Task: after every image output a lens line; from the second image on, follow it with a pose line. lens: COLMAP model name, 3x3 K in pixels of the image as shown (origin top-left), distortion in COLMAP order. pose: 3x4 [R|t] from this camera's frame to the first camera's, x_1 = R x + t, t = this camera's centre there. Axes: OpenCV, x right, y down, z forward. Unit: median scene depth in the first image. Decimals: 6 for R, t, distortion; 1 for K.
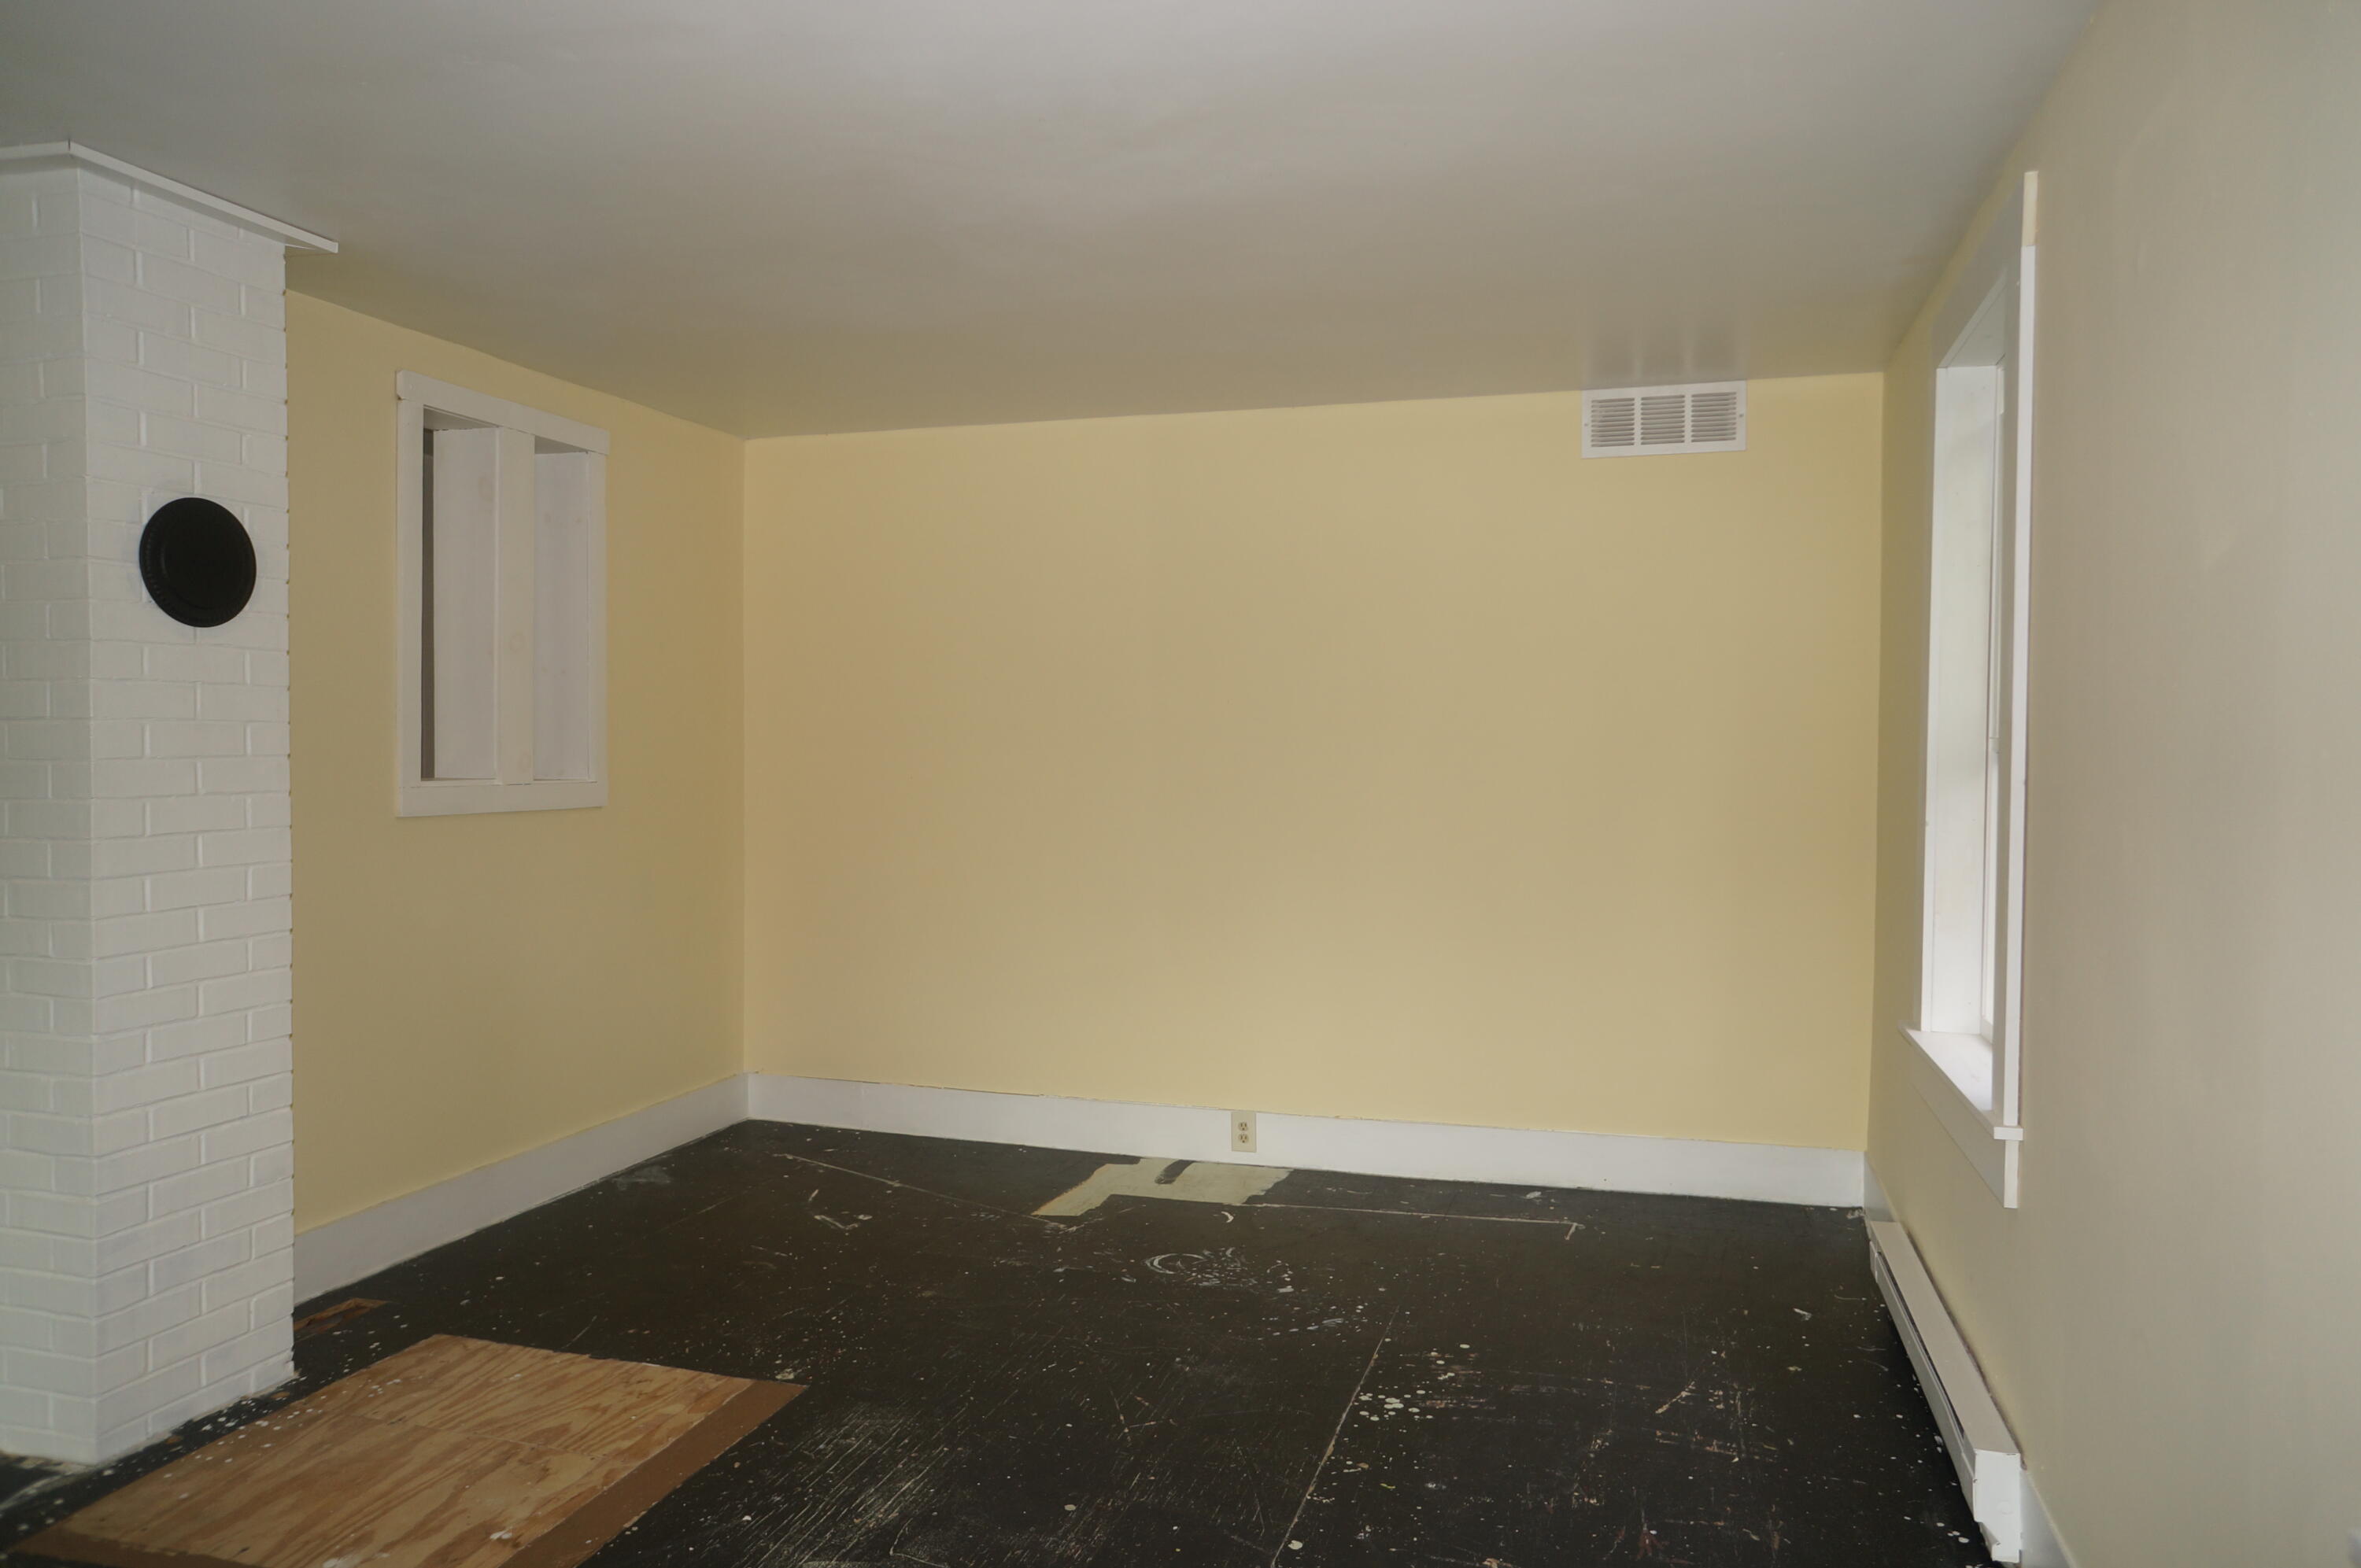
lens RADIAL K [[1597.1, 0, 1156.0], [0, 1597.1, 773.0], [0, 0, 1]] dist [-0.072106, 0.099846]
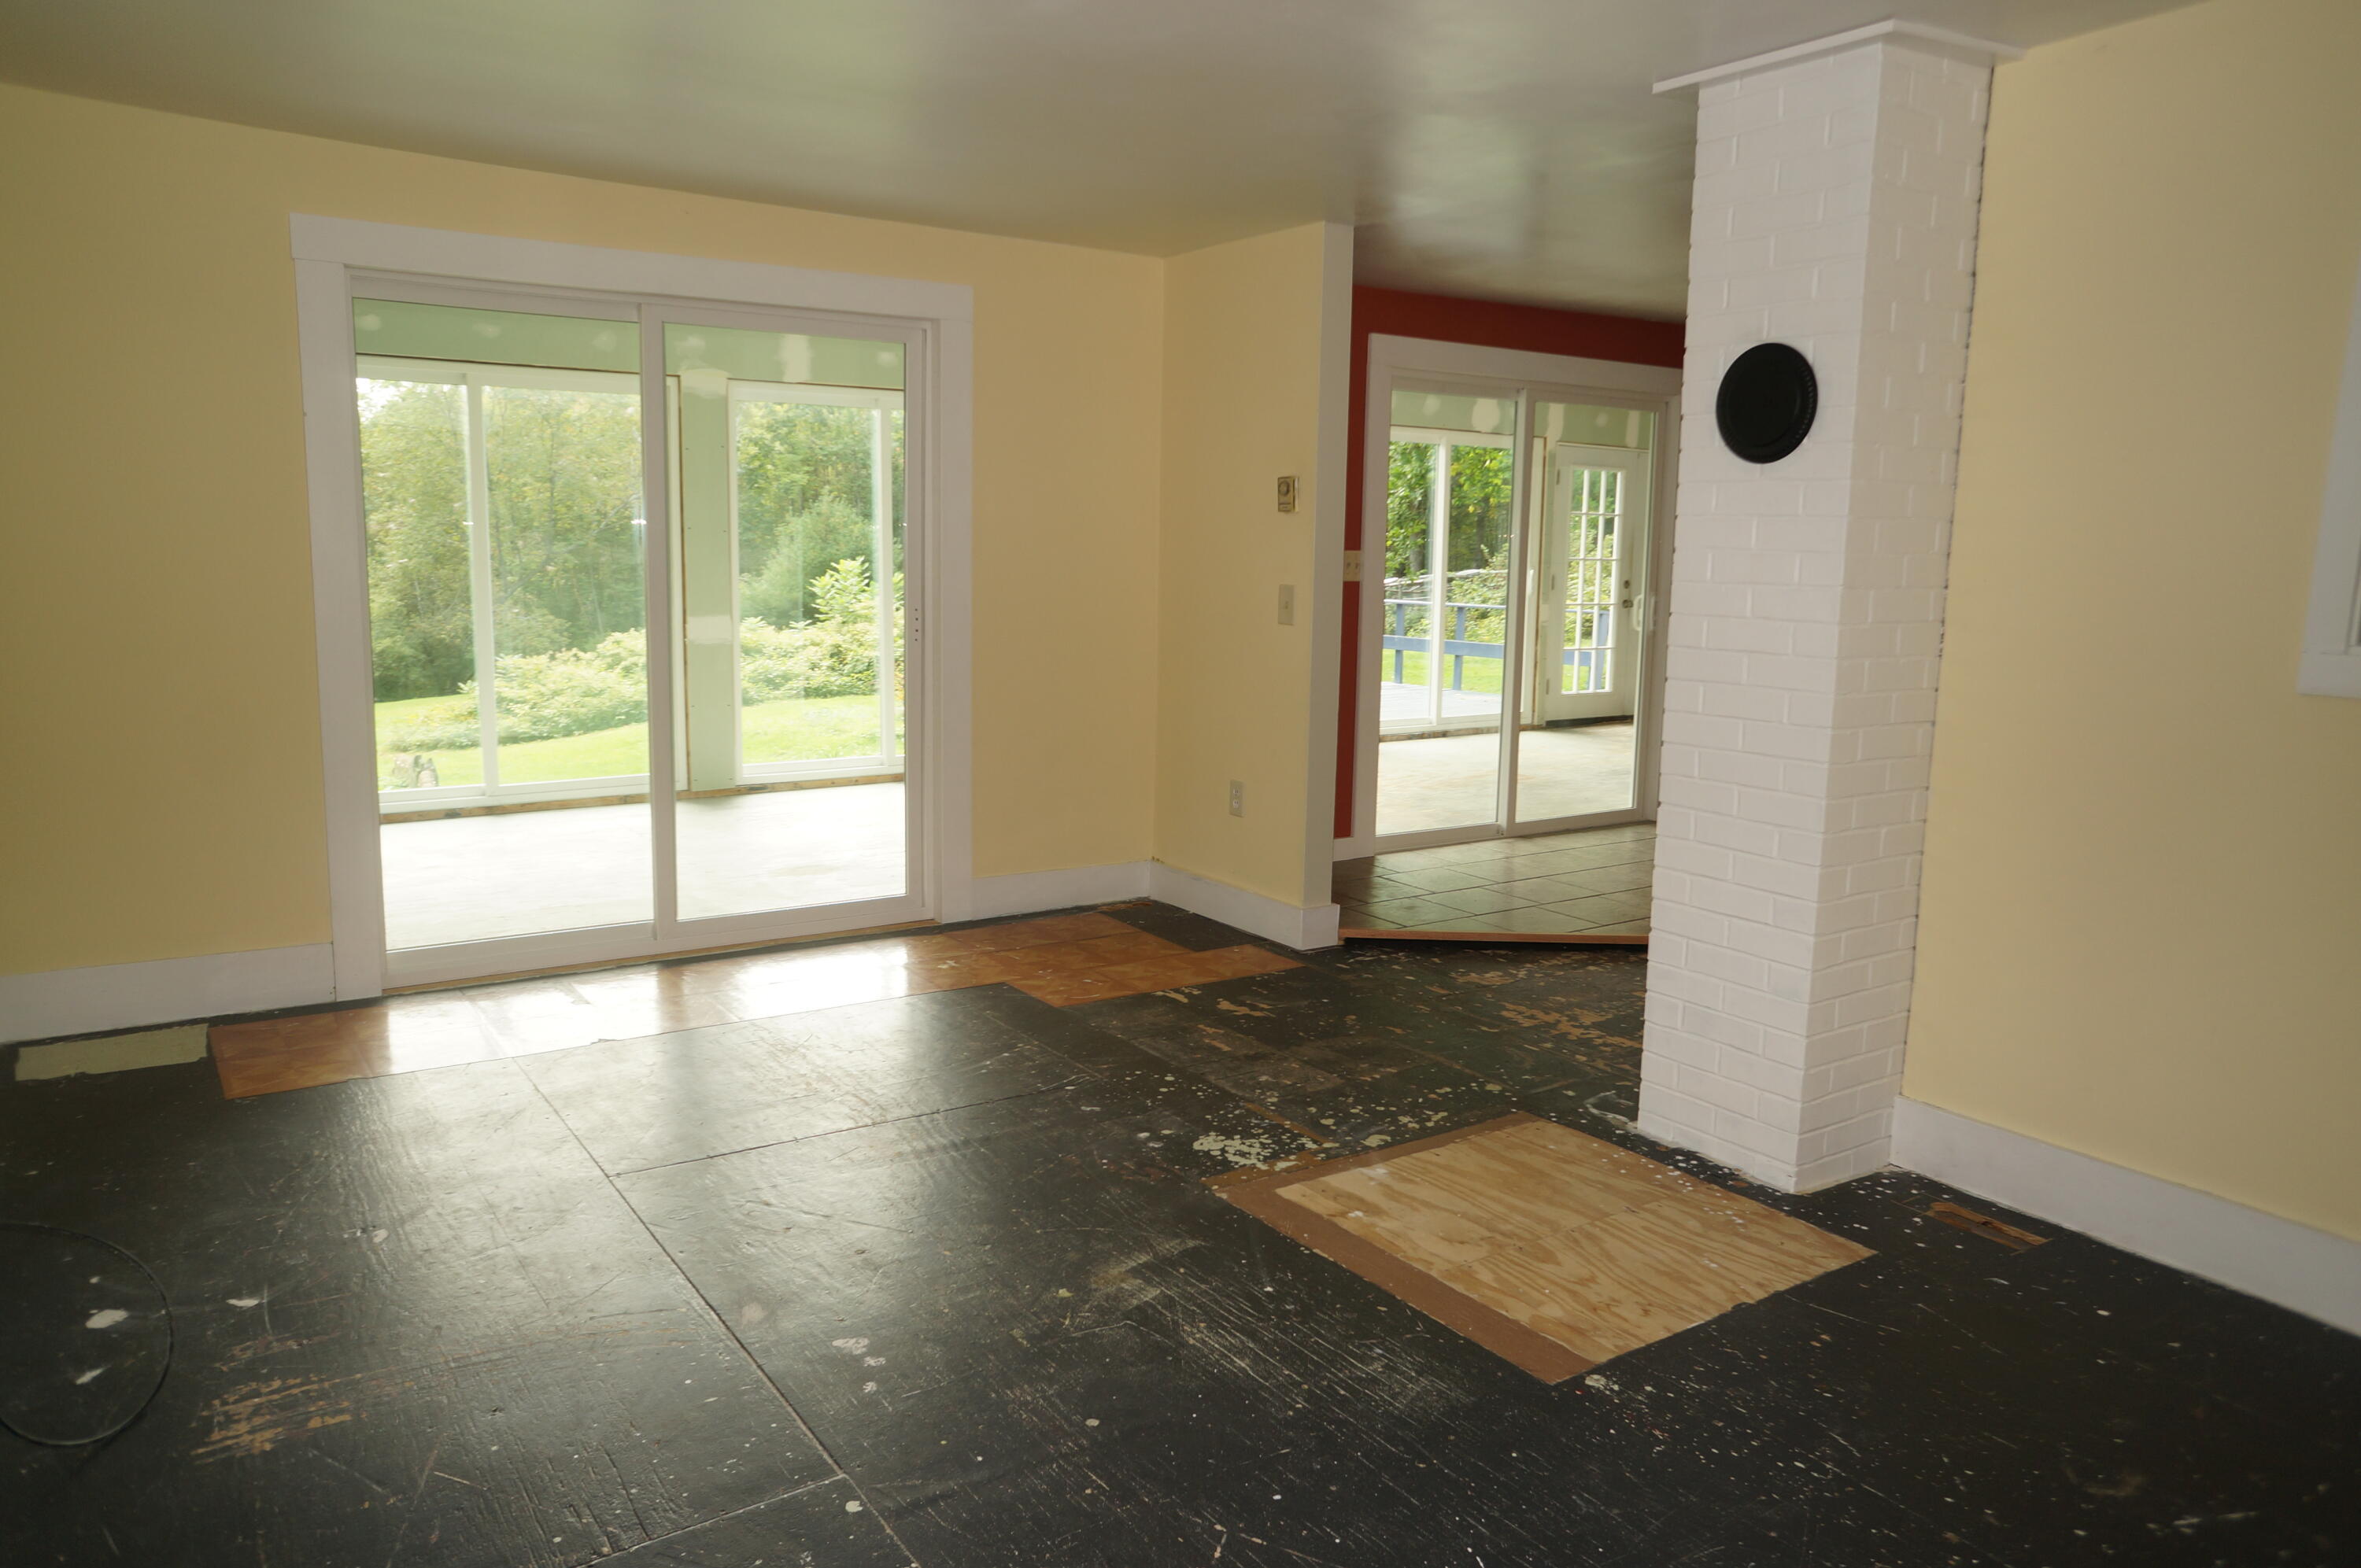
lens RADIAL K [[1597.1, 0, 1156.0], [0, 1597.1, 773.0], [0, 0, 1]] dist [-0.072106, 0.099846]
pose [[-0.619567, 0.099047, -0.778669, 0.504017], [-0.038988, 0.986899, 0.156556, -0.034626], [0.783975, 0.127356, -0.607589, 1.313885]]
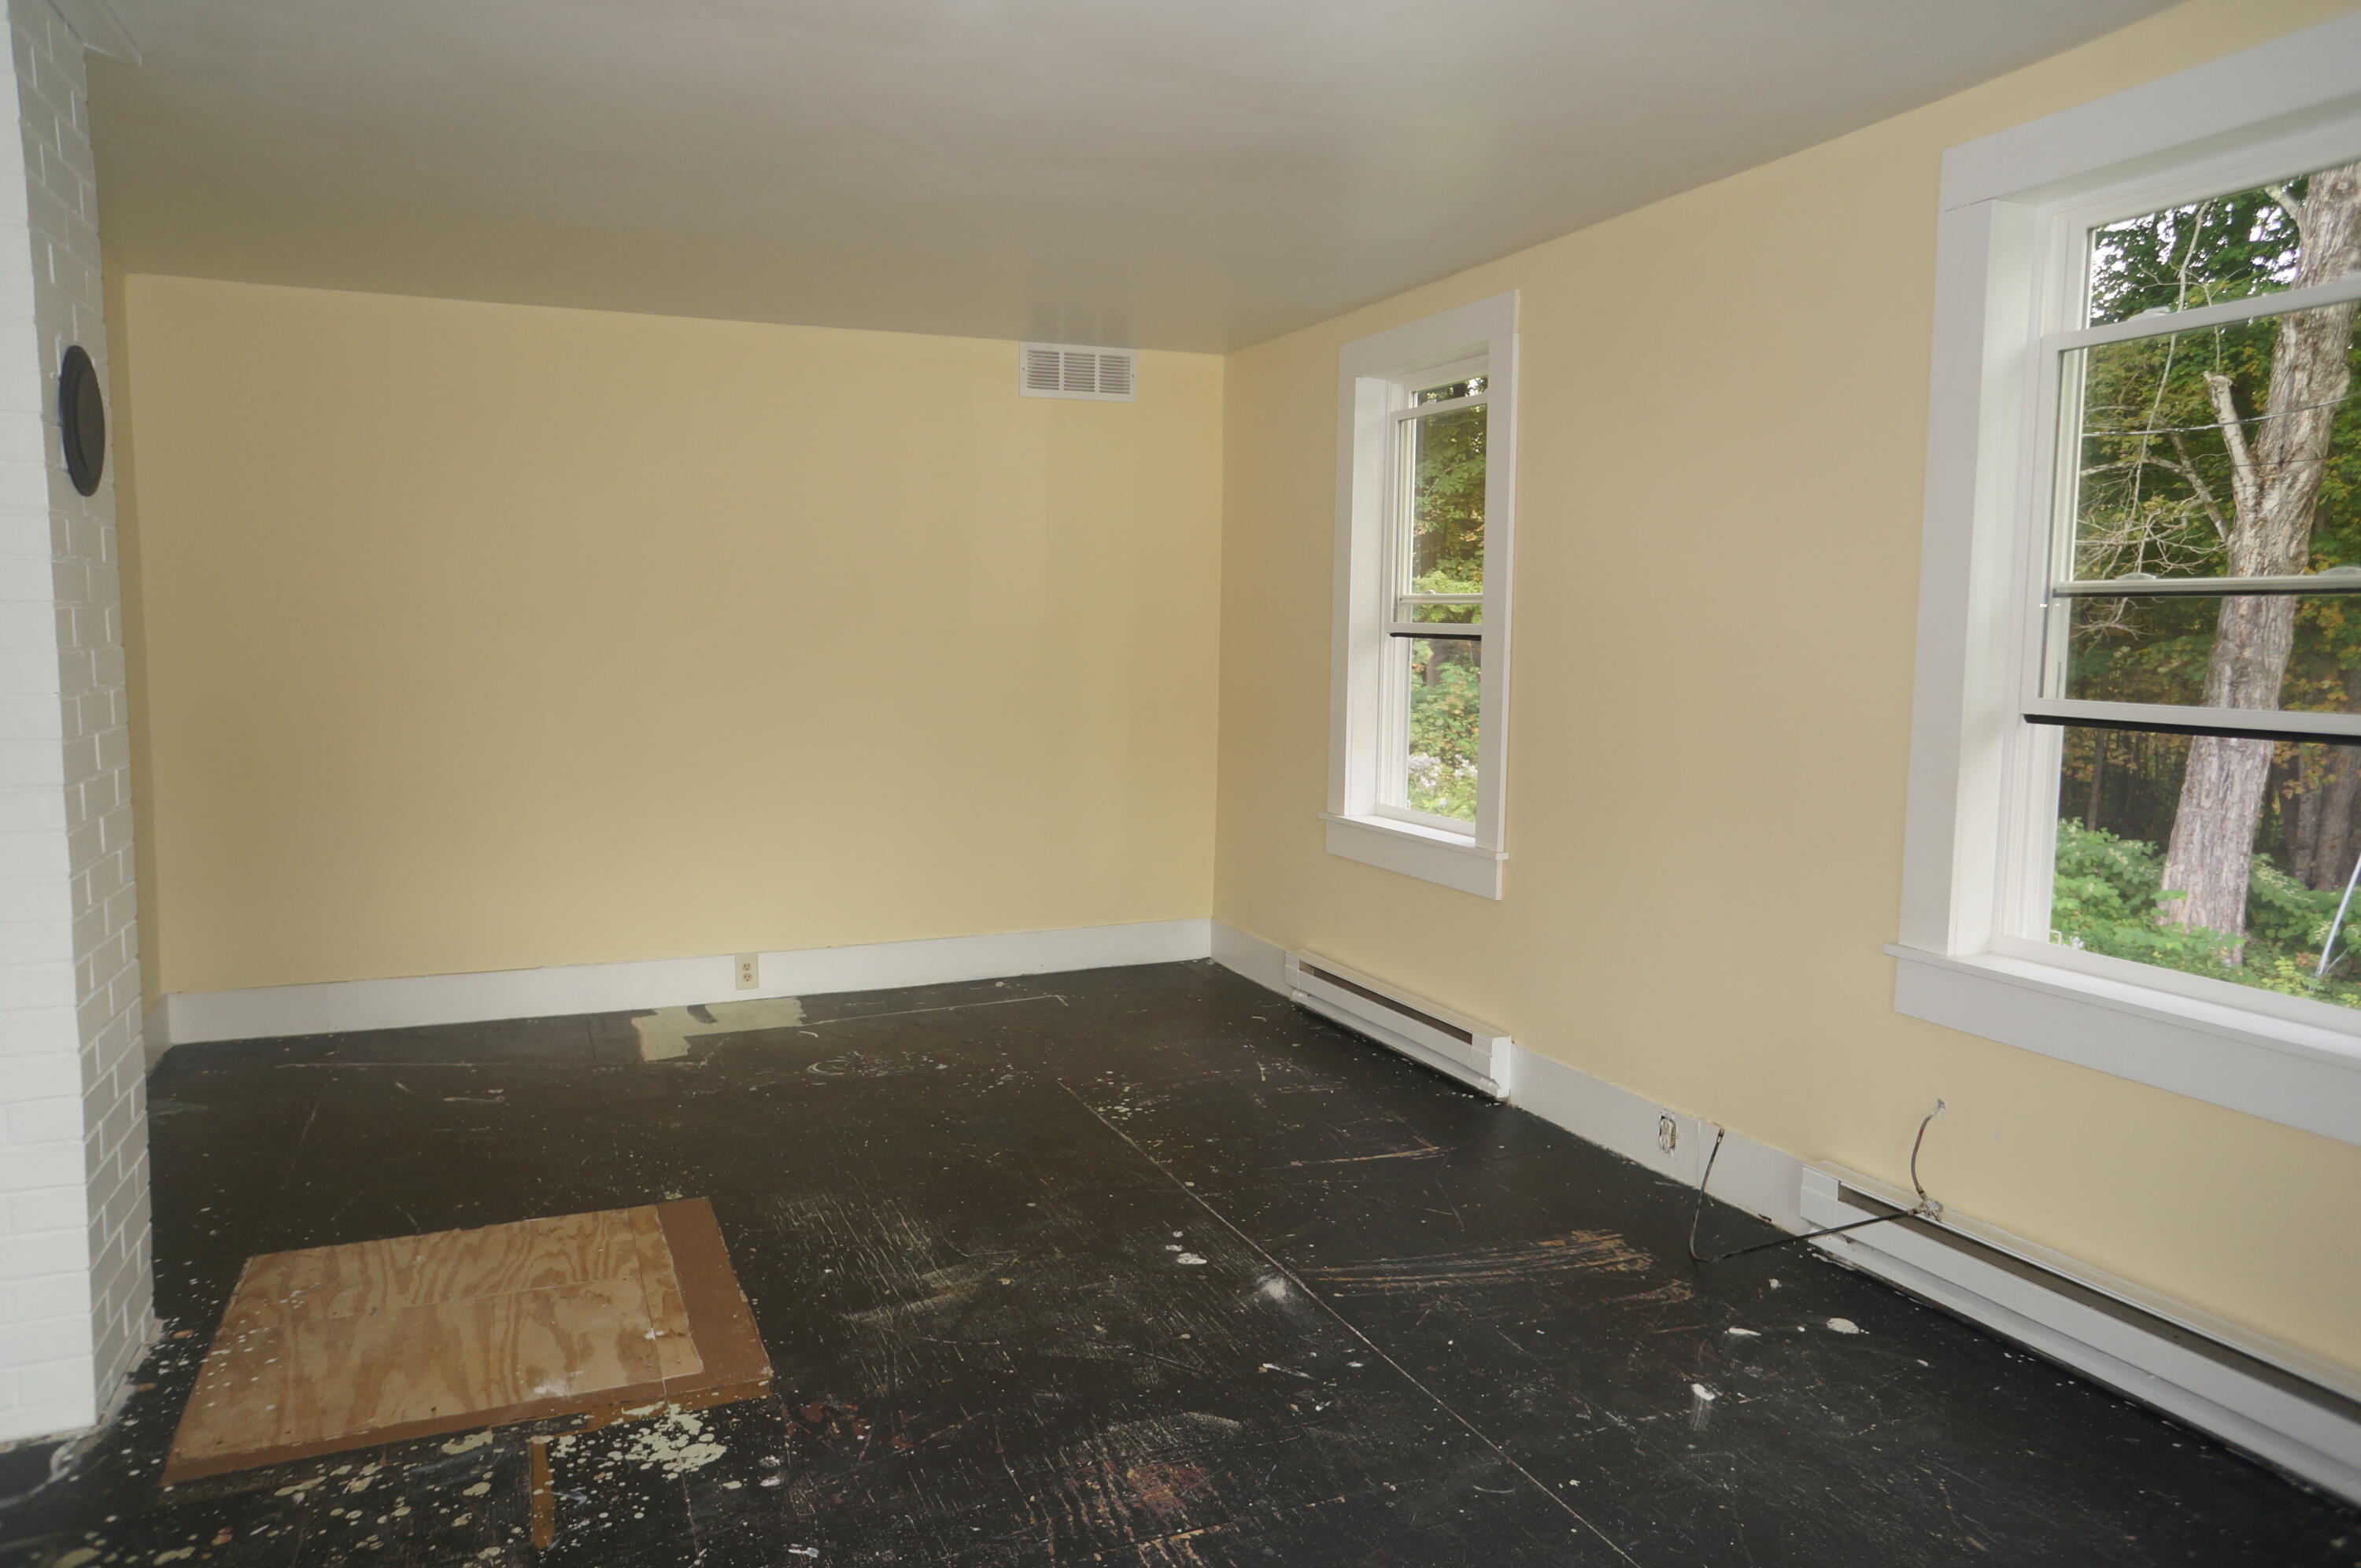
lens RADIAL K [[1597.1, 0, 1156.0], [0, 1597.1, 773.0], [0, 0, 1]] dist [-0.072106, 0.099846]
pose [[0.764955, -0.059625, 0.641319, -0.697695], [0.010257, 0.996707, 0.080432, -0.003491], [-0.644003, -0.054949, 0.763047, -0.059421]]
